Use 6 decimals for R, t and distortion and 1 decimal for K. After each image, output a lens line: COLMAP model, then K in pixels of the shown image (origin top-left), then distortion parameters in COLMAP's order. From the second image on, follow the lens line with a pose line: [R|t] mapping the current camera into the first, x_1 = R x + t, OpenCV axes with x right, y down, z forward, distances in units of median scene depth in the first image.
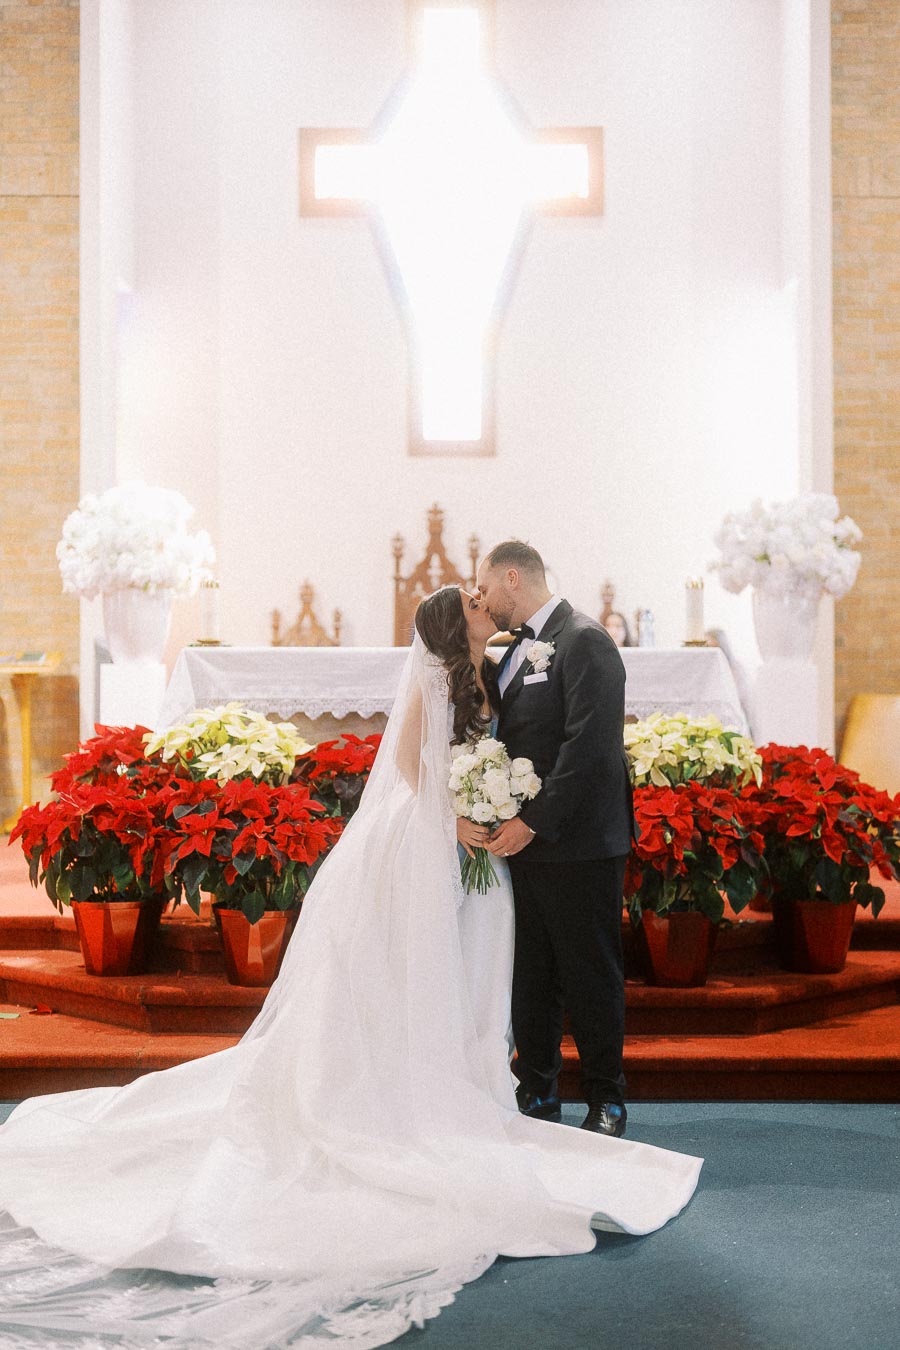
lens RADIAL K [[1931.2, 0, 450.0], [0, 1931.2, 675.0], [0, 0, 1]] dist [0.155181, -0.774898]
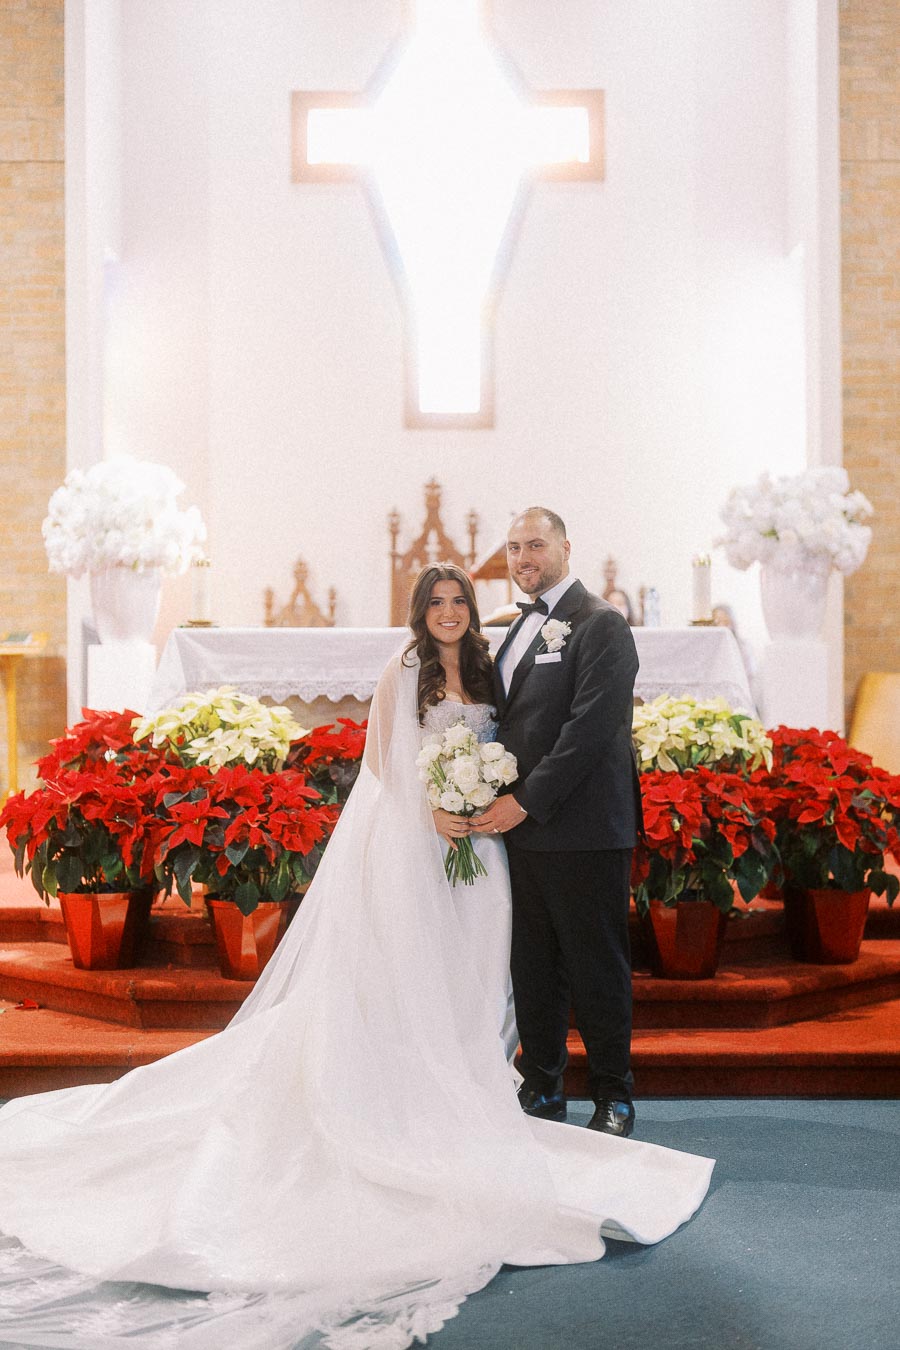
lens RADIAL K [[1972.7, 0, 452.1], [0, 1972.7, 652.0], [0, 0, 1]] dist [0.157923, -0.723762]
pose [[0.999991, -0.003069, 0.002880, -0.001556], [0.003067, 0.999995, 0.000613, -0.002932], [-0.002882, -0.000604, 0.999996, 0.012298]]
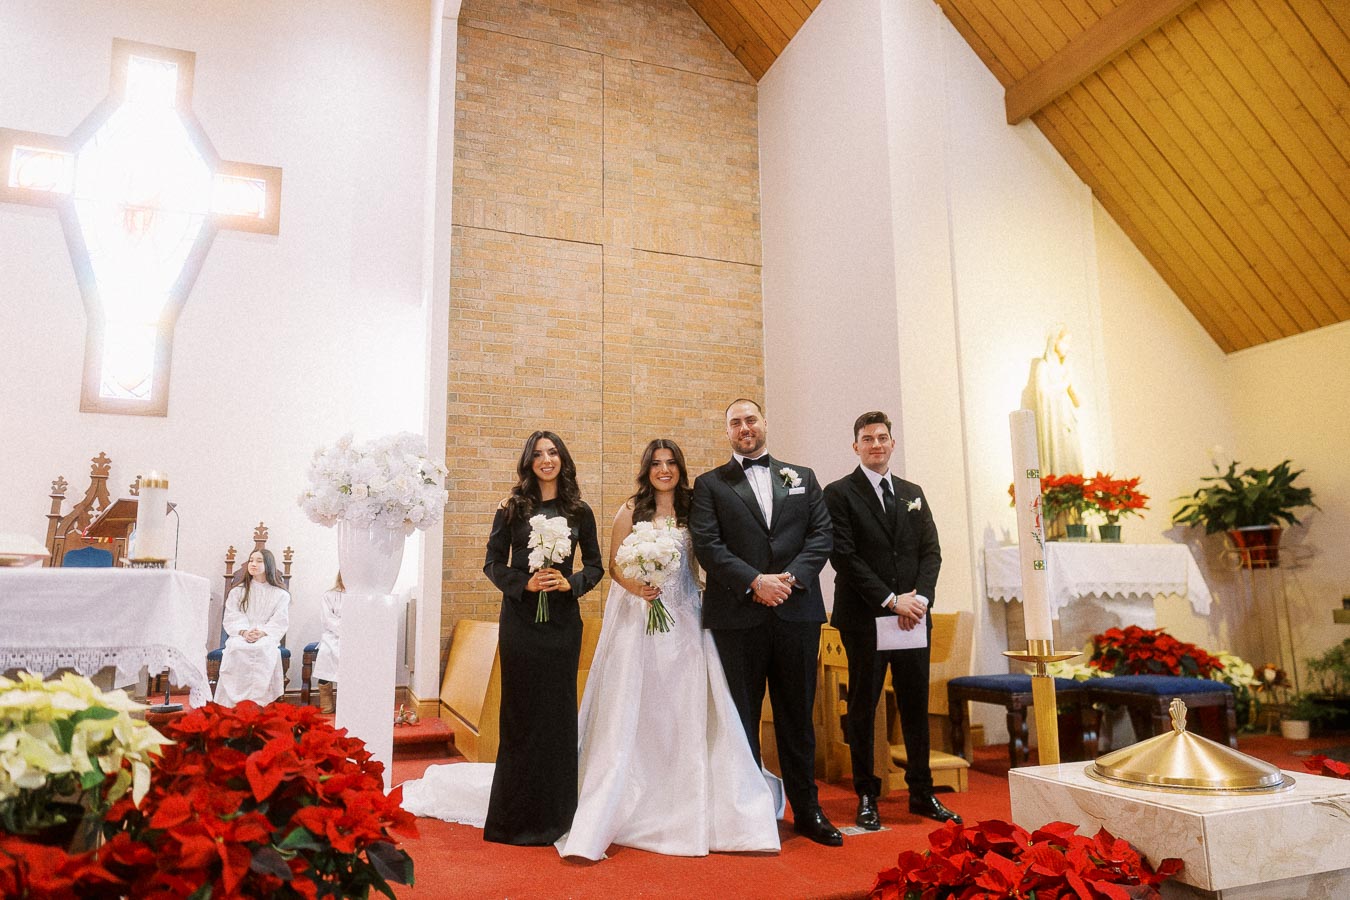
lens RADIAL K [[923.2, 0, 675.0], [0, 923.2, 450.0], [0, 0, 1]] dist [0.001889, 0.001086]
pose [[0.935358, 0.051048, 0.349998, 0.207641], [0.006136, 0.987039, -0.160363, -0.001613], [-0.353648, 0.152144, 0.922922, 0.665559]]
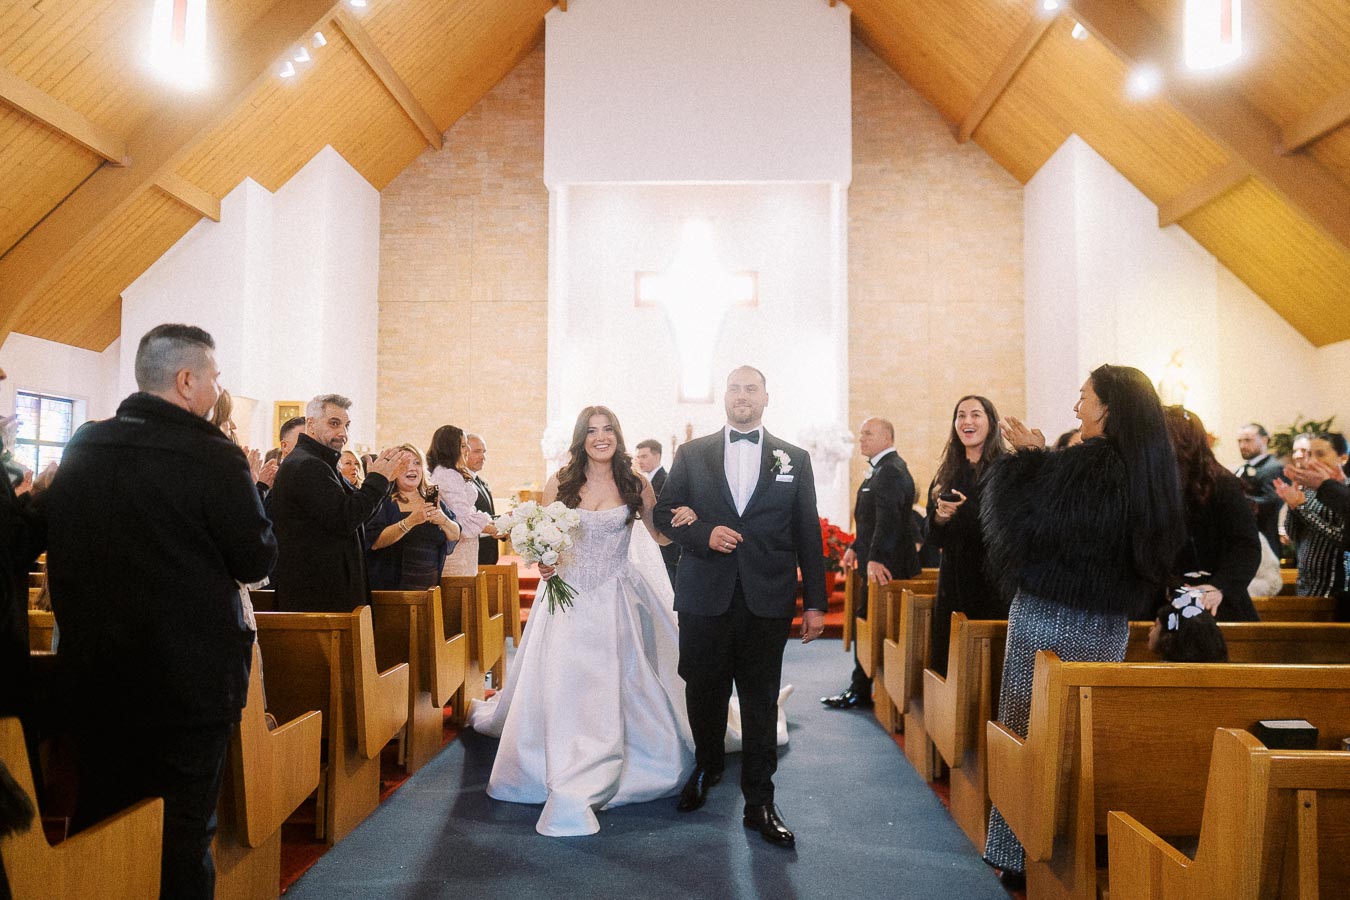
lens RADIAL K [[959.4, 0, 675.0], [0, 959.4, 450.0], [0, 0, 1]] dist [0.032822, 0.000412]
pose [[0.999512, 0.002503, -0.031124, 0.021872], [-0.003989, 0.998850, -0.047777, 0.008548], [0.030969, 0.047878, 0.998373, -0.372910]]
